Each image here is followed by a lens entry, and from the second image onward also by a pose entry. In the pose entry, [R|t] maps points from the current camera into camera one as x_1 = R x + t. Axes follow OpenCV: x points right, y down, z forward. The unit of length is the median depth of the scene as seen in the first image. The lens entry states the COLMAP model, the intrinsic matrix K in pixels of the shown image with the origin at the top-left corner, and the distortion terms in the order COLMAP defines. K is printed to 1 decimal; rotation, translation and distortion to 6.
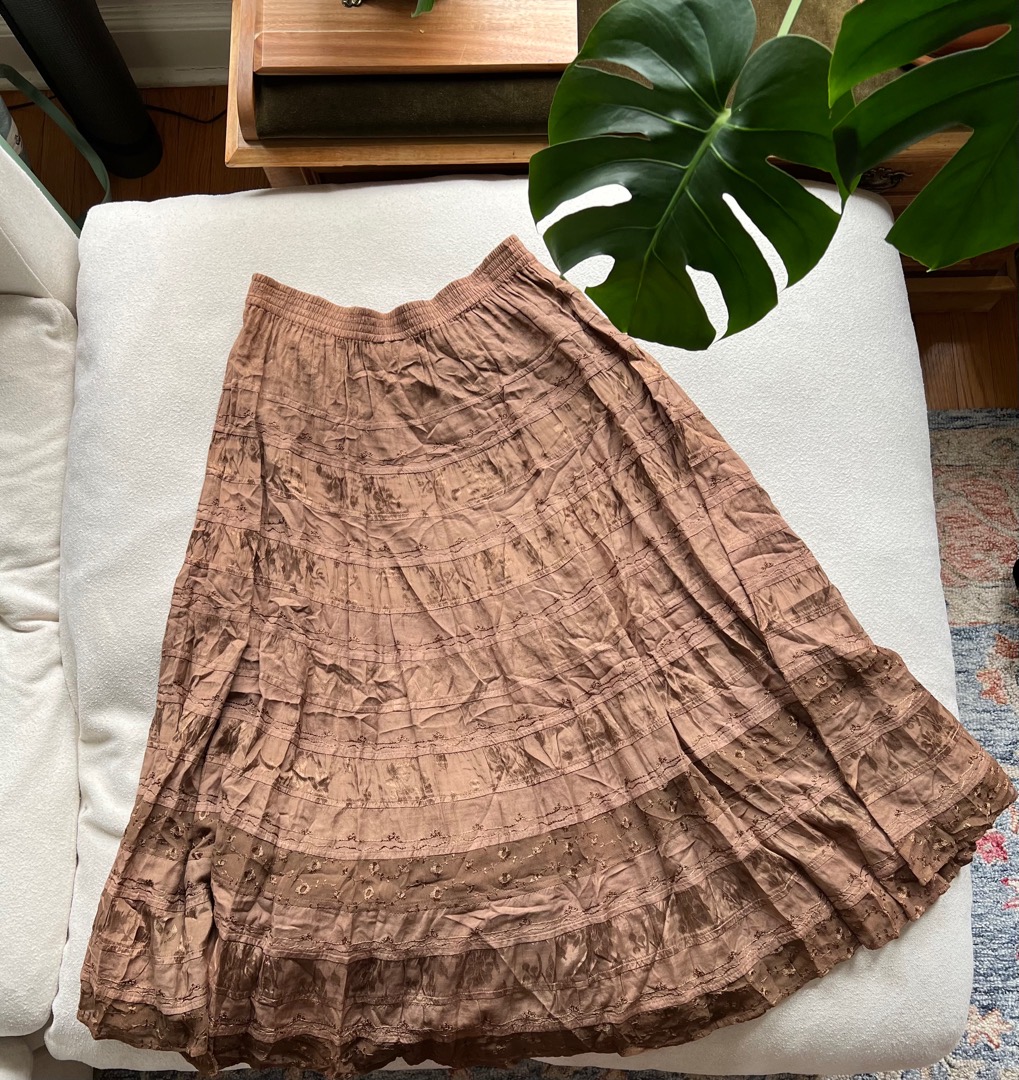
lens RADIAL K [[998.4, 0, 501.3], [0, 998.4, 590.8], [0, 0, 1]] dist [-0.007487, 0.008406]
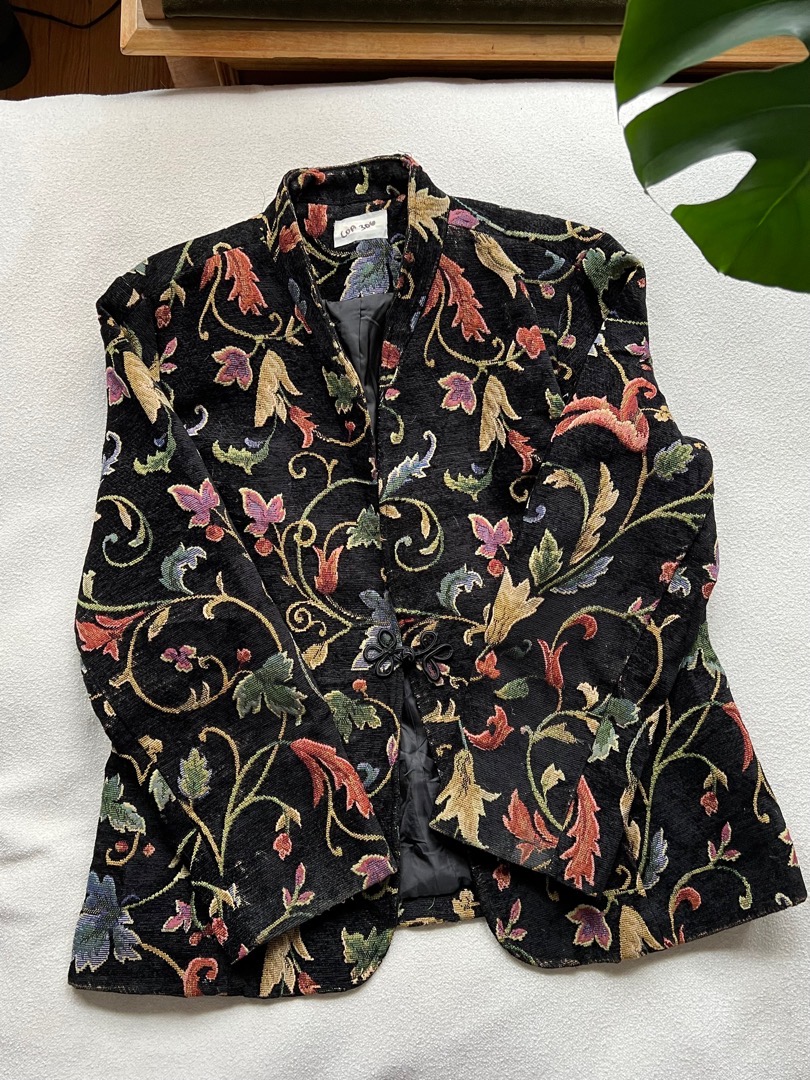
lens RADIAL K [[919.9, 0, 412.2], [0, 919.9, 548.3], [0, 0, 1]] dist [0.001131, -0.003742]
pose [[0.997625, -0.005694, 0.068646, -0.105602], [0.003904, 0.999650, 0.026173, -0.061751], [-0.068770, -0.025843, 0.997298, 0.271644]]
